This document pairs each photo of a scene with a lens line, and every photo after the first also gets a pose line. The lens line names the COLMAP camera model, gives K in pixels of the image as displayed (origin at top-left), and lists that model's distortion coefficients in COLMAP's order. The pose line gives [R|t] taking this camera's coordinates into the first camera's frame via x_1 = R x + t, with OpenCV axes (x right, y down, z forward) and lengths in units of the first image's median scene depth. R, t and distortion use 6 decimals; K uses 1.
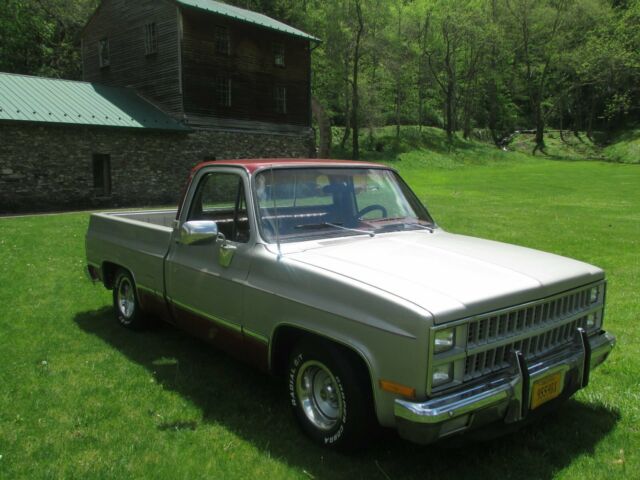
lens RADIAL K [[568.3, 0, 320.0], [0, 568.3, 240.0], [0, 0, 1]] dist [-0.054597, 0.008172]
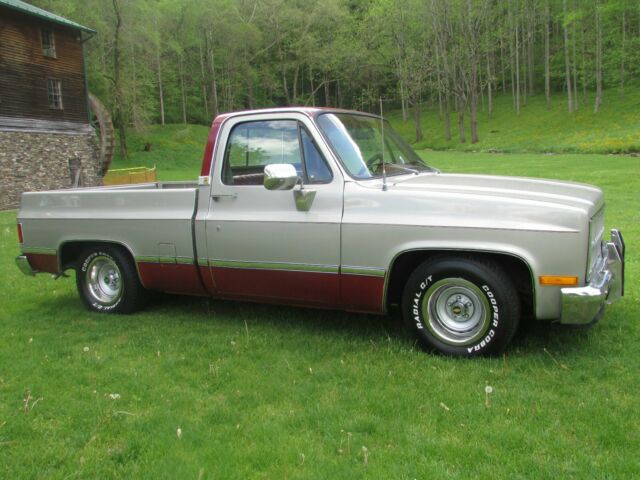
lens RADIAL K [[568.3, 0, 320.0], [0, 568.3, 240.0], [0, 0, 1]] dist [-0.054597, 0.008172]
pose [[0.922010, -0.100618, 0.373863, -0.578768], [0.098762, 0.994817, 0.024173, 0.086366], [-0.374358, 0.014636, 0.927169, 0.102449]]
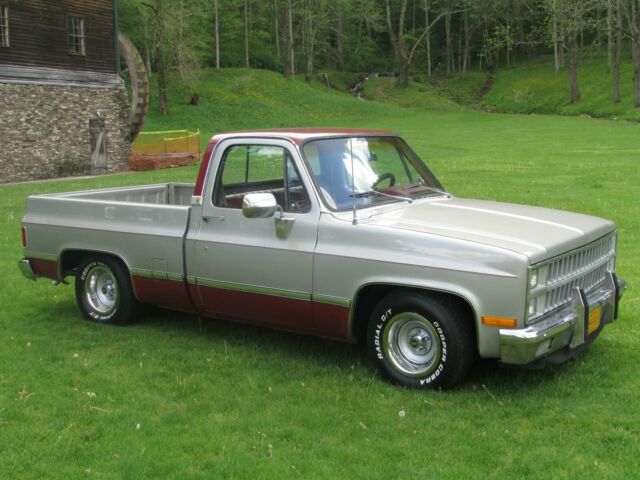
lens RADIAL K [[788.1, 0, 320.0], [0, 788.1, 240.0], [0, 0, 1]] dist [-0.079509, 0.007338]
pose [[0.966564, -0.054740, 0.250514, -0.514610], [0.050805, 0.998463, 0.022154, 0.026286], [-0.251342, -0.008686, 0.967859, -0.417455]]
